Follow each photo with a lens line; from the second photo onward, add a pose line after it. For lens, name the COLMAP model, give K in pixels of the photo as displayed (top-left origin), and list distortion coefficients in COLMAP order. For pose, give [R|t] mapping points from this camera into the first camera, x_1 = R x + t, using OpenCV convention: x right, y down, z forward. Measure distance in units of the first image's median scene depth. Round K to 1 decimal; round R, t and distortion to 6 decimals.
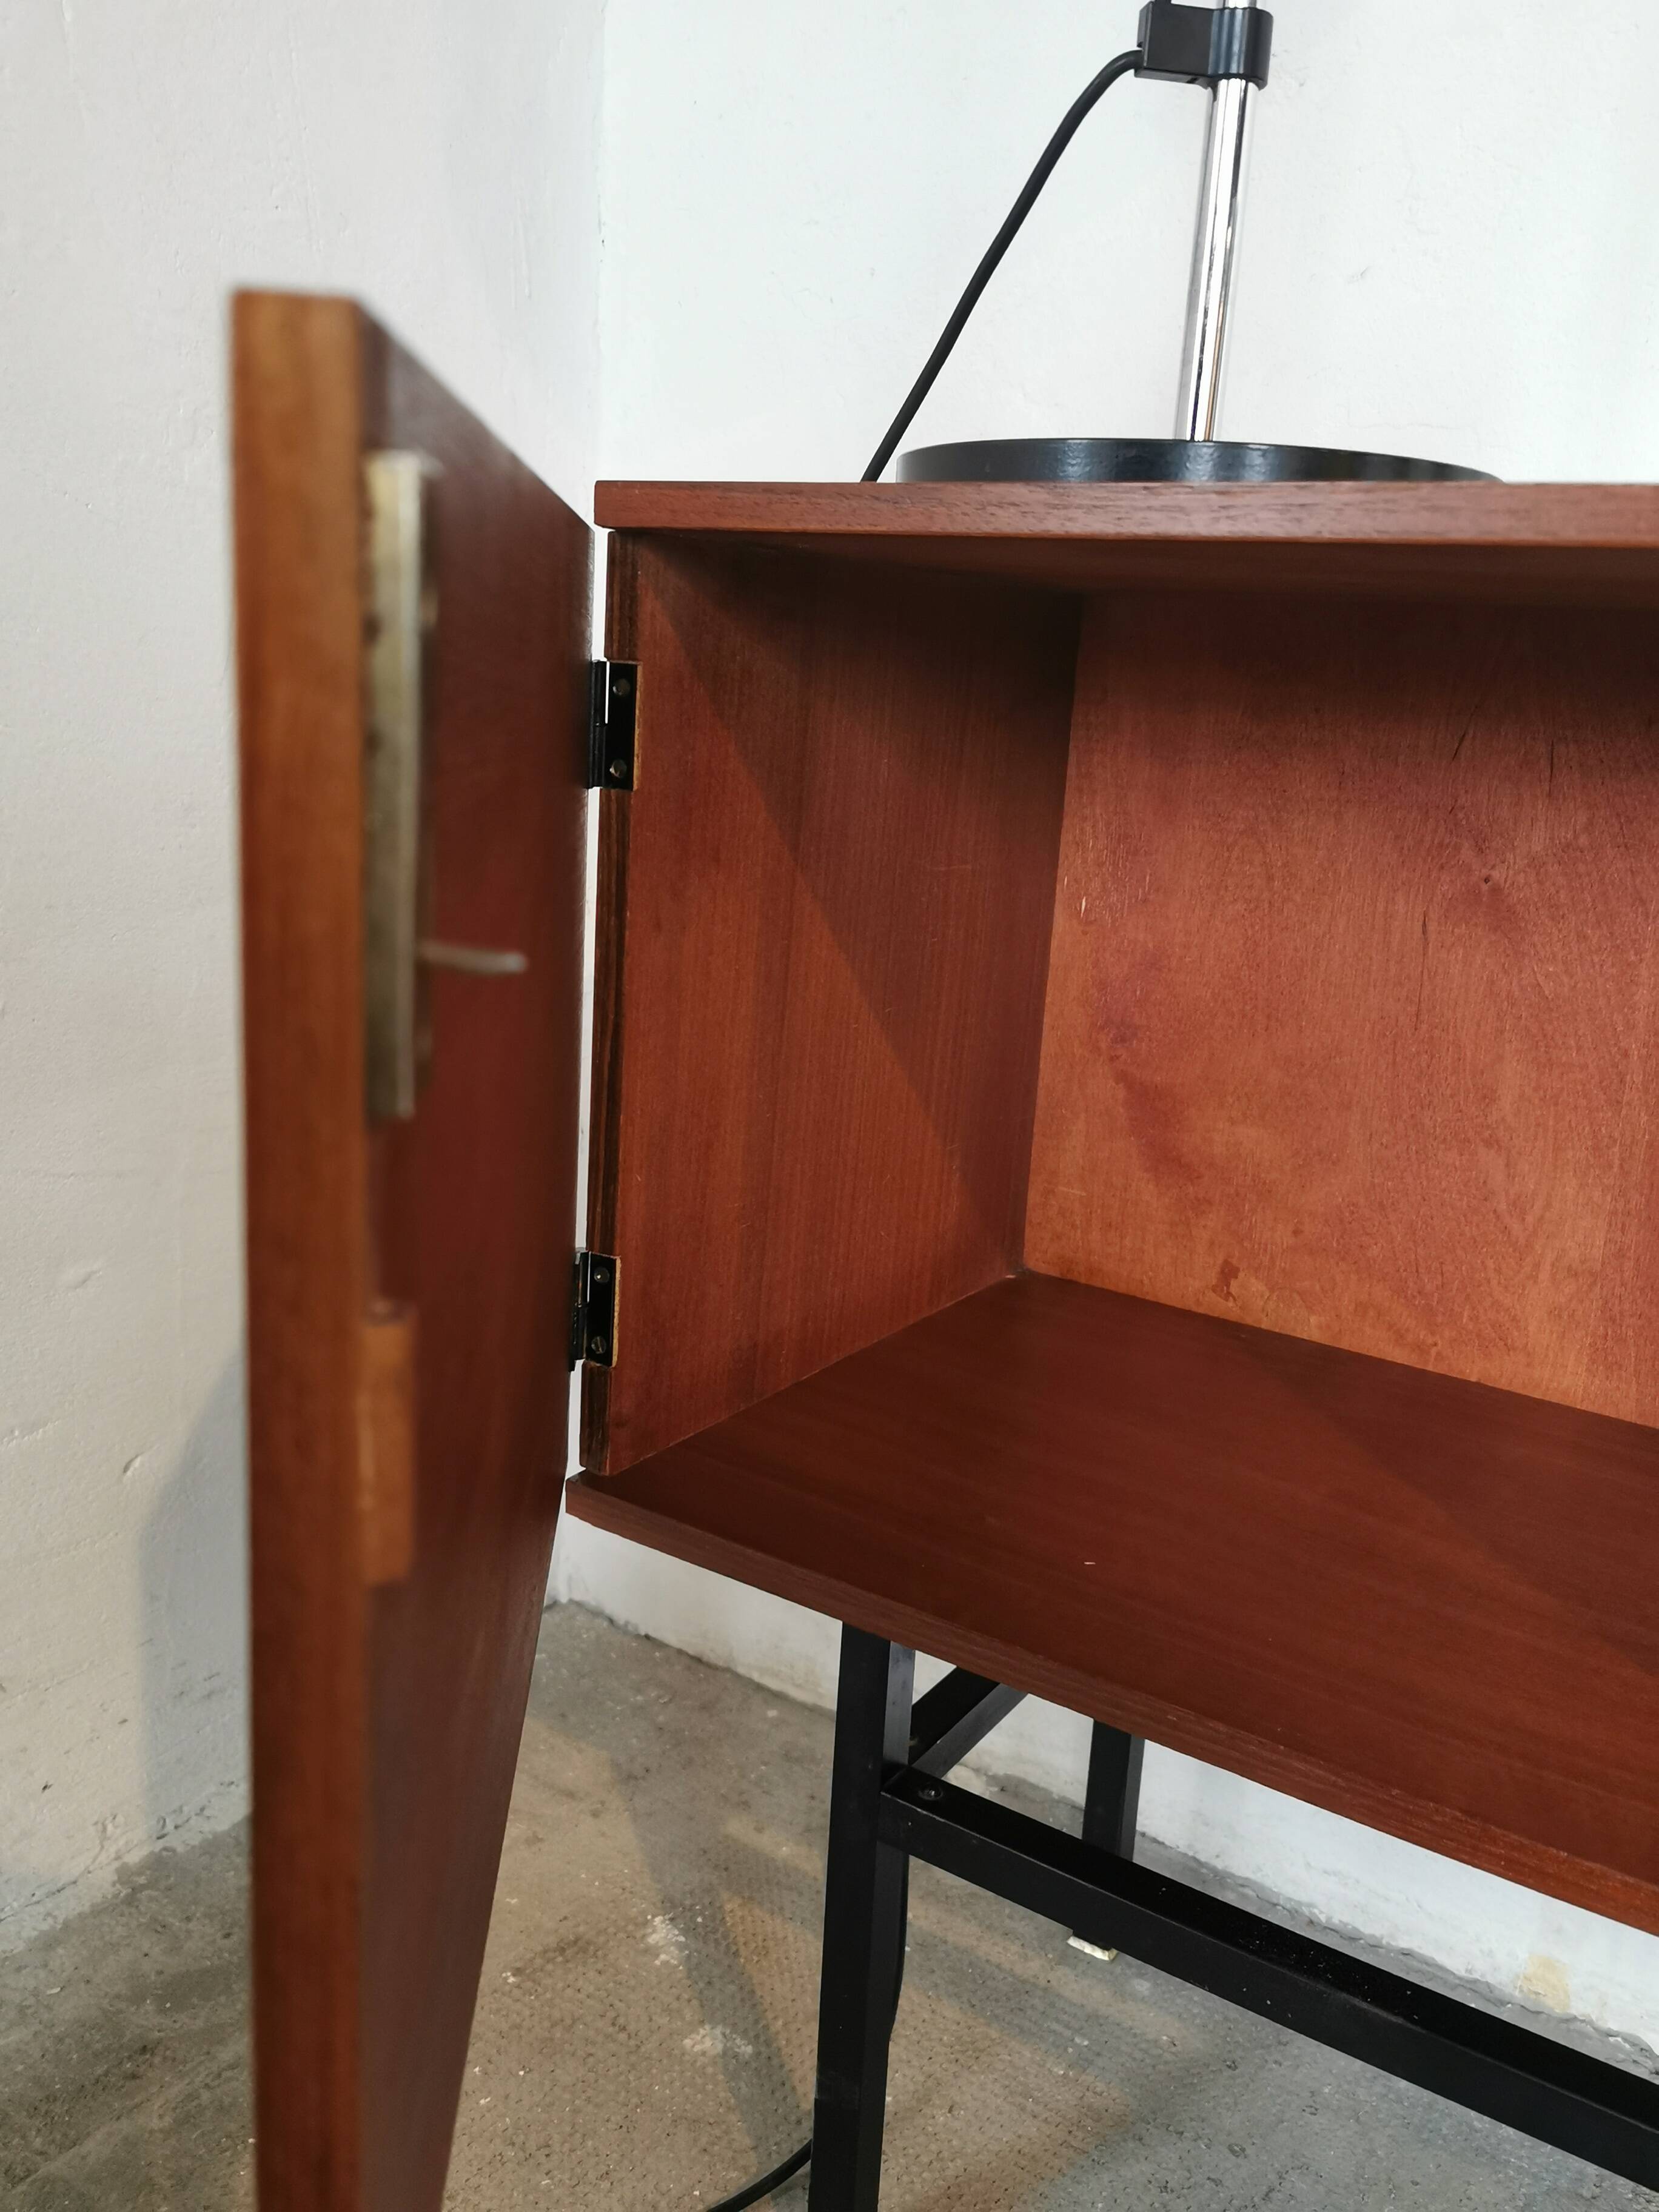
lens RADIAL K [[1864.9, 0, 865.2], [0, 1864.9, 1121.6], [0, 0, 1]] dist [0.059315, -0.085582]
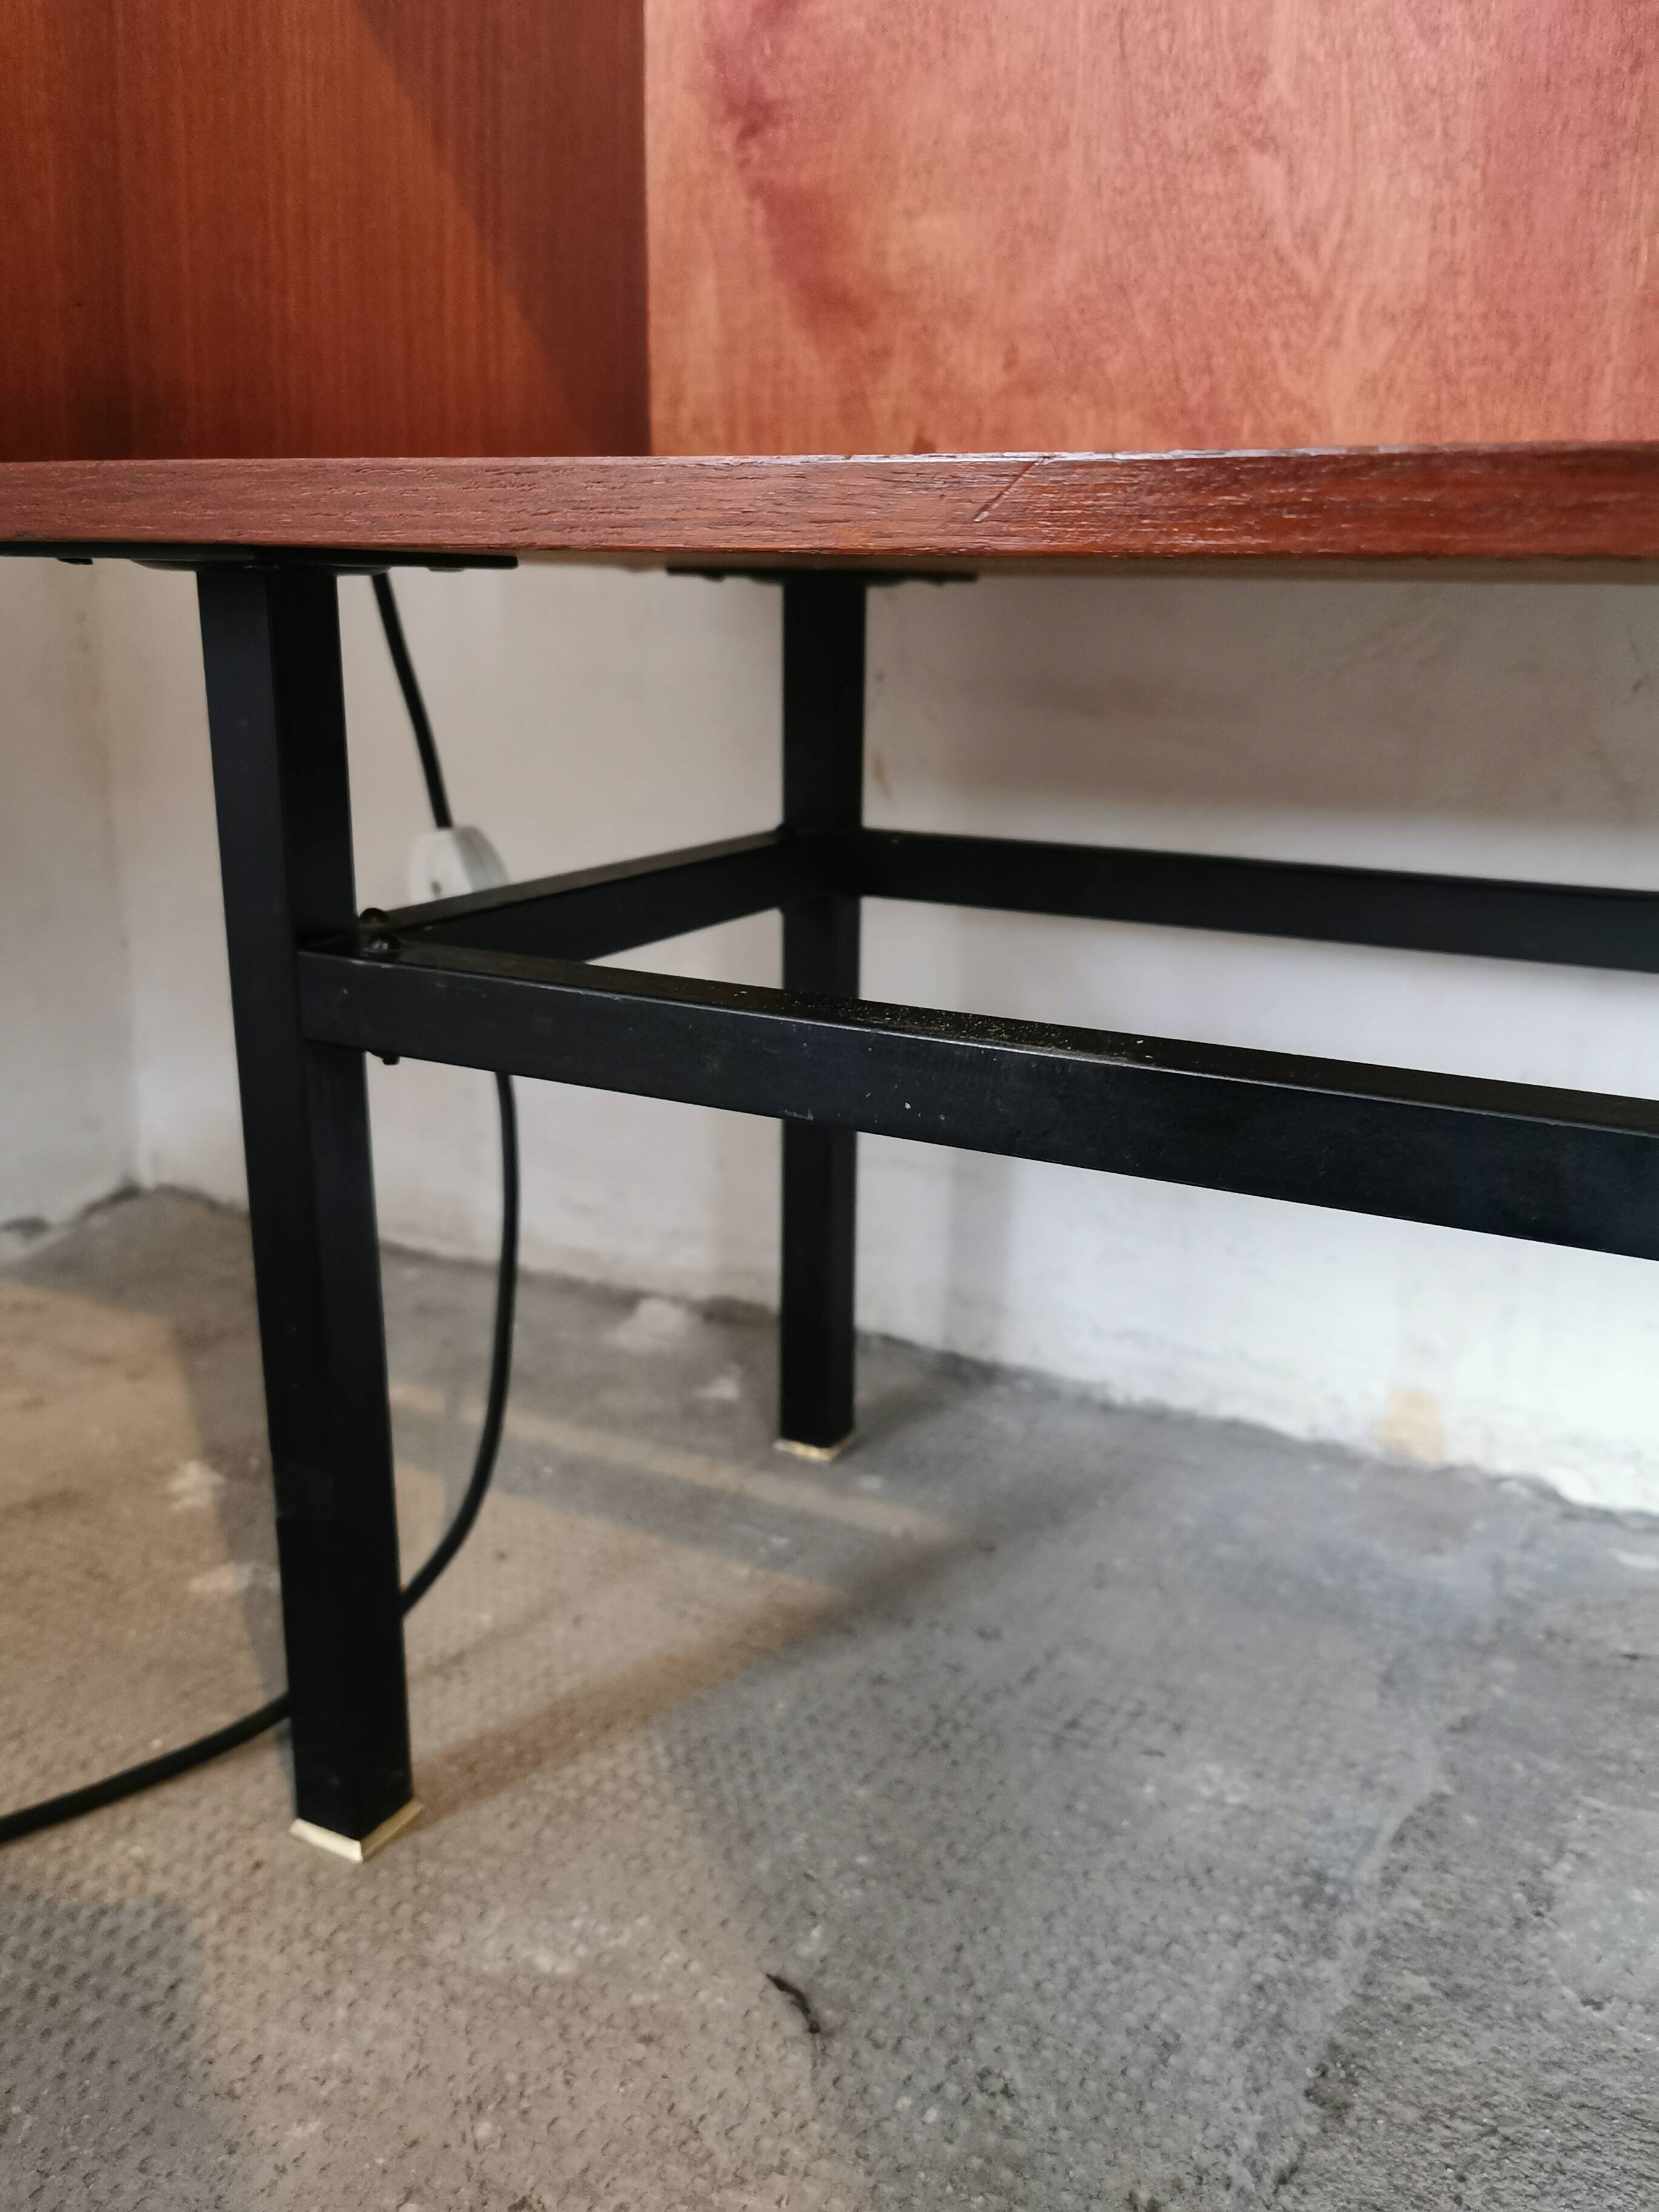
lens RADIAL K [[1864.9, 0, 901.0], [0, 1864.9, 1099.4], [0, 0, 1]] dist [0.059315, -0.085582]
pose [[0.994018, -0.066201, 0.086865, 0.113112], [0.064331, 0.997636, 0.024164, 0.316540], [-0.088259, -0.018432, 0.995927, 0.304229]]
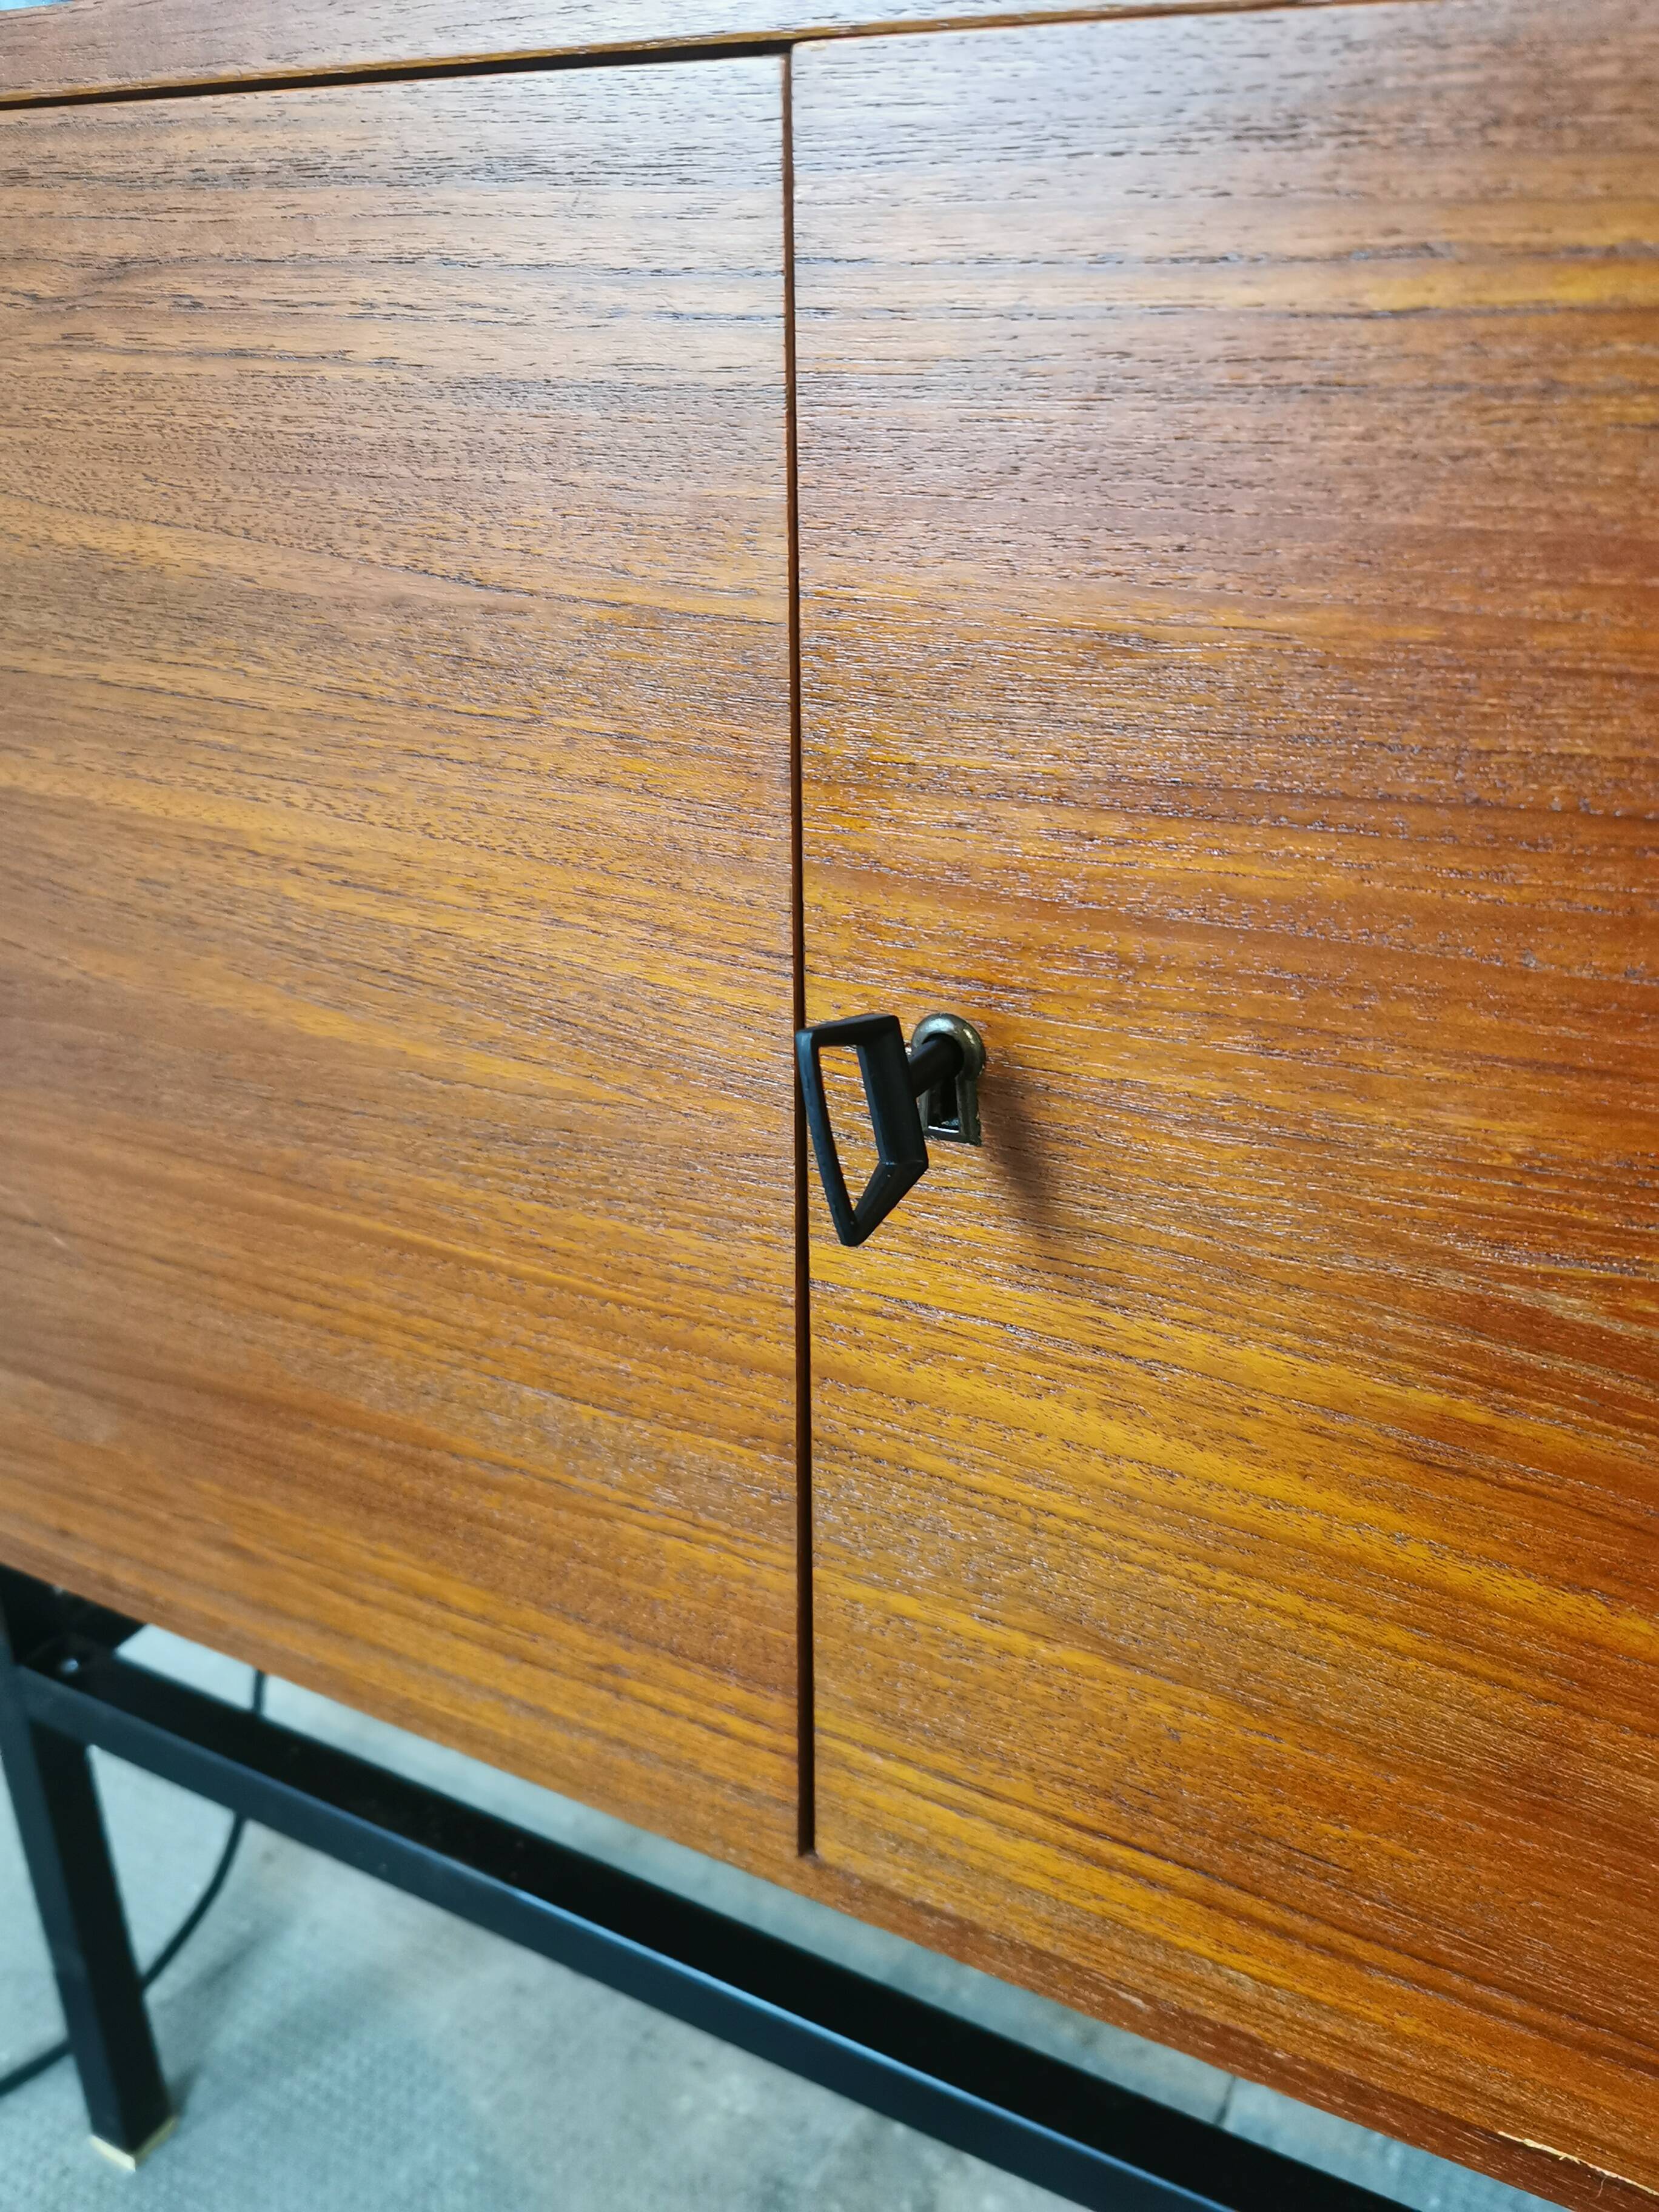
lens RADIAL K [[1864.9, 0, 847.0], [0, 1864.9, 1105.0], [0, 0, 1]] dist [0.059315, -0.085582]
pose [[0.994667, -0.091958, 0.046698, 0.296255], [0.083643, 0.984148, 0.156385, -0.005545], [-0.060339, -0.151646, 0.986592, 0.114189]]
